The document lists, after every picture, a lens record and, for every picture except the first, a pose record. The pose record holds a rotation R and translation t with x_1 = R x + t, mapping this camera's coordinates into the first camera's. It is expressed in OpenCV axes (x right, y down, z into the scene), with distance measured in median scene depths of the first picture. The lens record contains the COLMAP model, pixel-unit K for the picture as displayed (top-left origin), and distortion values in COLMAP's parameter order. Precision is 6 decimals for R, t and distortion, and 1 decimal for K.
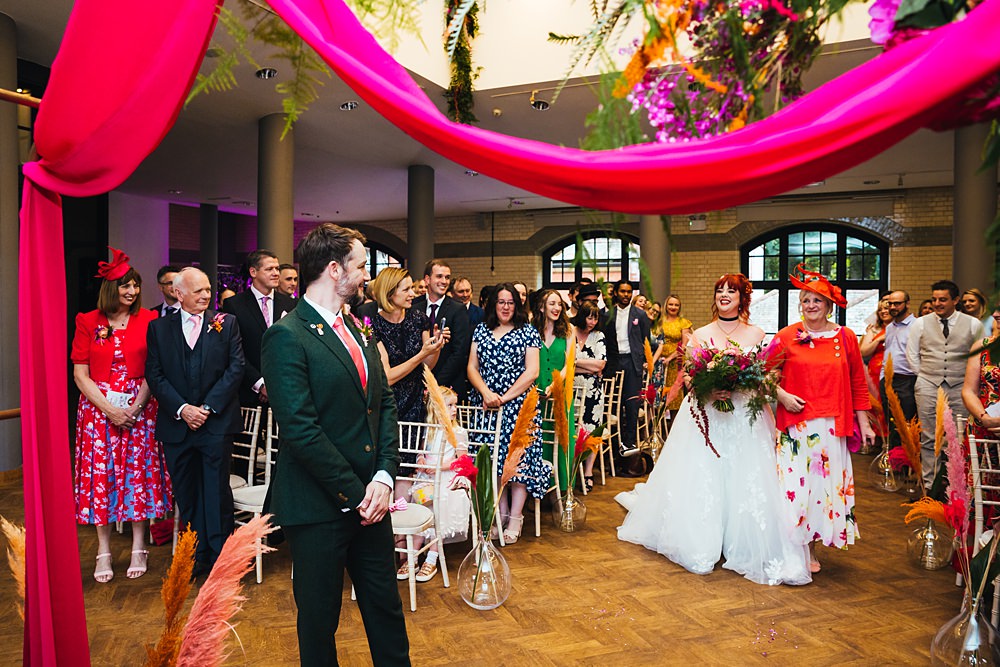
lens RADIAL K [[685.3, 0, 500.0], [0, 685.3, 333.5], [0, 0, 1]] dist [-0.110399, 0.087476]
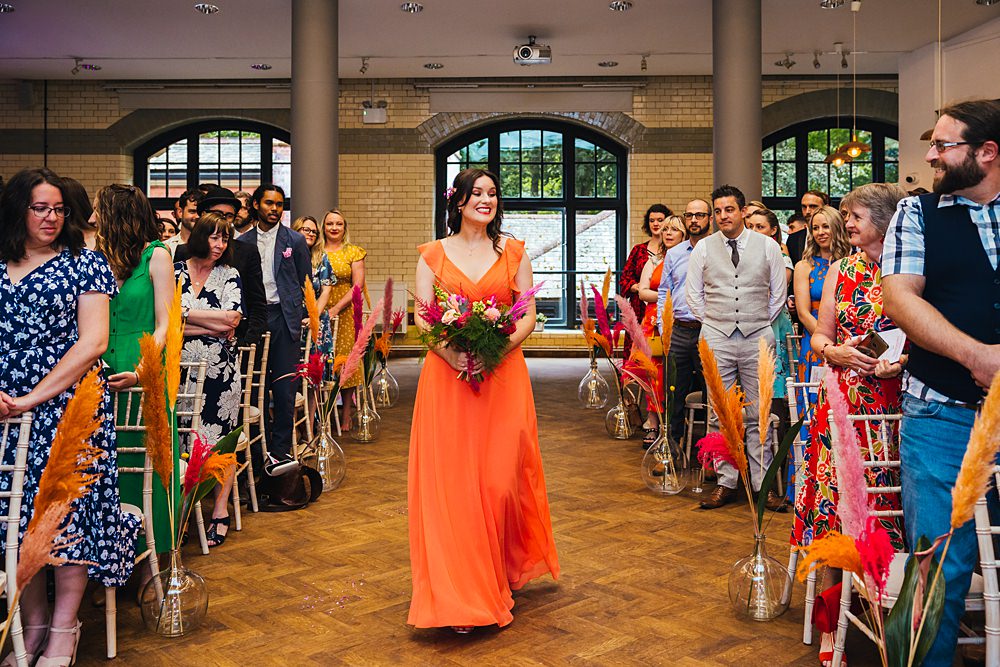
lens RADIAL K [[980.6, 0, 505.0], [0, 980.6, 240.6], [0, 0, 1]] dist [0.001768, 0.007243]
pose [[0.912782, -0.003645, 0.408430, 0.017328], [0.019403, 0.999218, -0.034446, 0.007704], [-0.407985, 0.039366, 0.912139, 0.124796]]
